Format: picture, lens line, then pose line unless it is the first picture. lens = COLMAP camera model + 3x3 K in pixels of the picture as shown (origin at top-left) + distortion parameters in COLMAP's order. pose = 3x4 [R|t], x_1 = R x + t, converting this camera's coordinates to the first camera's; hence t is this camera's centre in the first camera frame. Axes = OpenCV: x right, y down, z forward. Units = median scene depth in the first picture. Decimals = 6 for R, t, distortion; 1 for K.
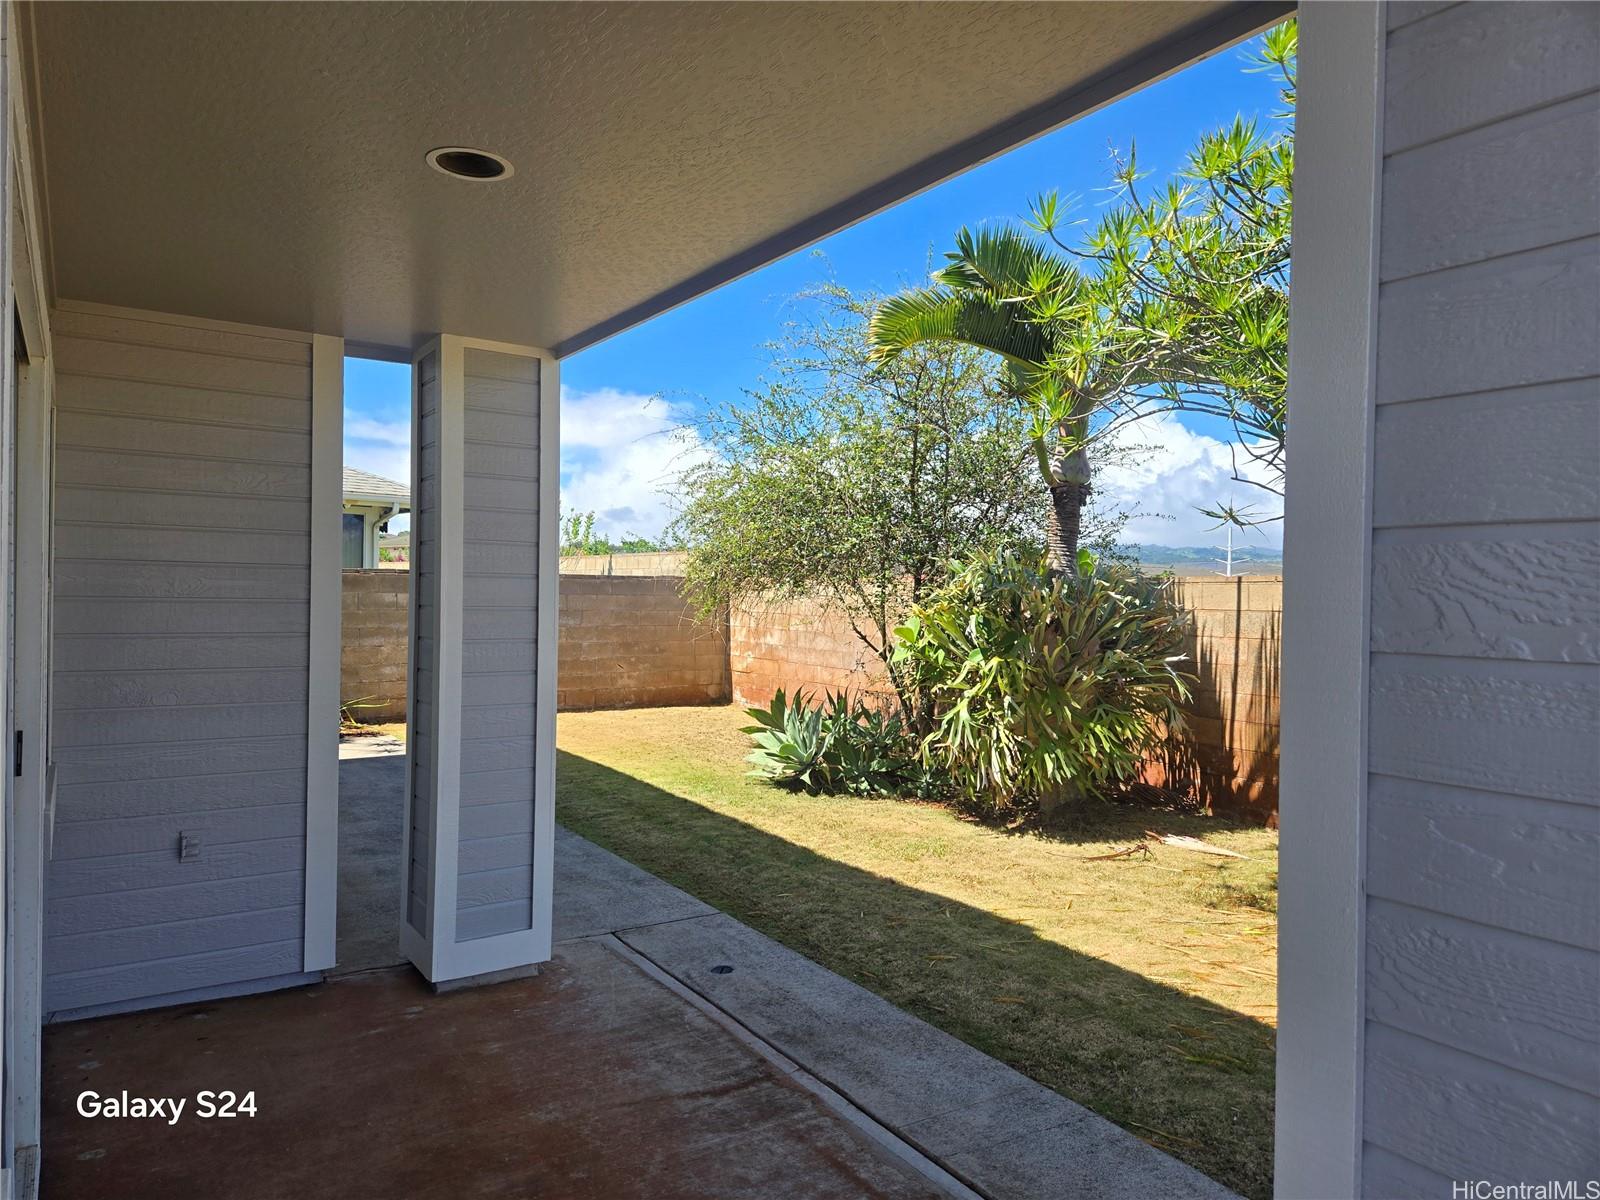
lens RADIAL K [[1081.0, 0, 789.3], [0, 1081.0, 606.6], [0, 0, 1]] dist [0.083161, -0.091513]
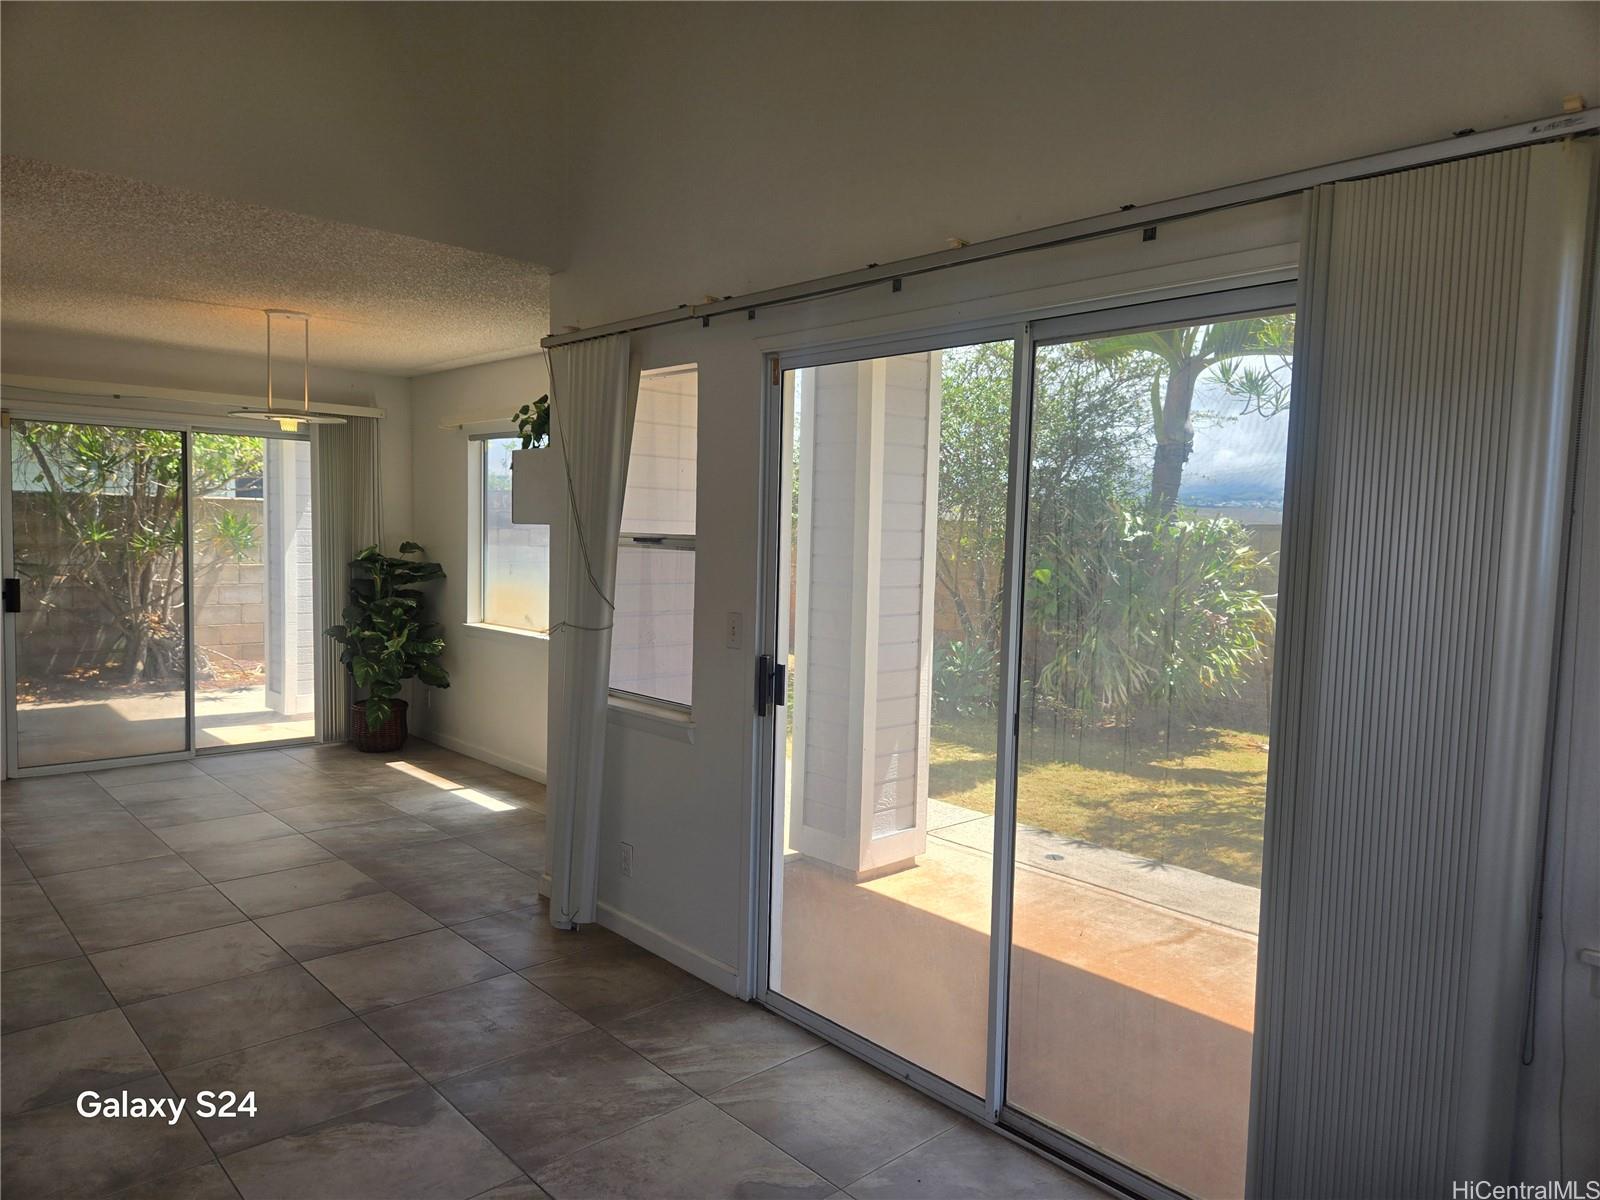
lens RADIAL K [[1081.0, 0, 789.3], [0, 1081.0, 606.6], [0, 0, 1]] dist [0.083161, -0.091513]
pose [[0.988690, -0.002479, 0.149953, -0.441438], [-0.007808, 0.997657, 0.067972, -0.022305], [-0.149770, -0.068374, 0.986354, -0.114006]]
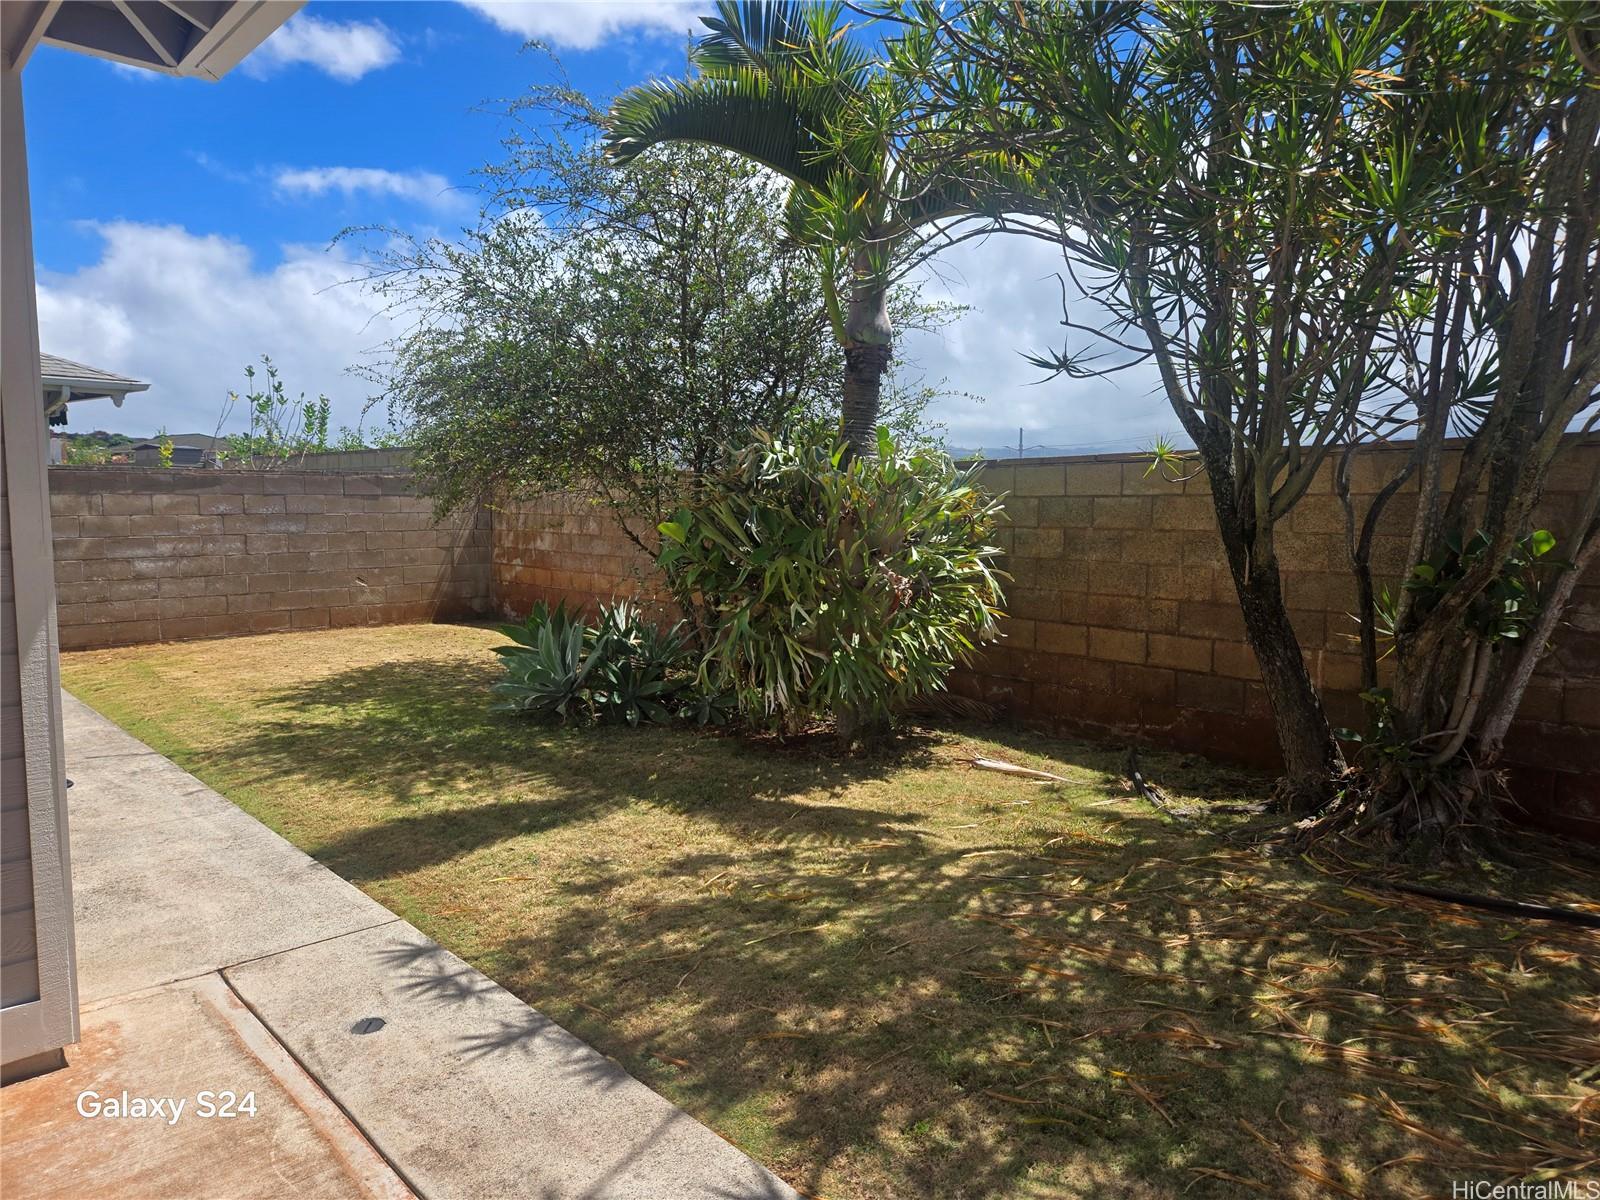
lens RADIAL K [[1081.0, 0, 789.3], [0, 1081.0, 606.6], [0, 0, 1]] dist [0.083161, -0.091513]
pose [[0.984448, -0.033752, 0.172401, 0.071541], [0.018420, 0.995792, 0.089772, 0.014376], [-0.174705, -0.085201, 0.980928, 0.252214]]
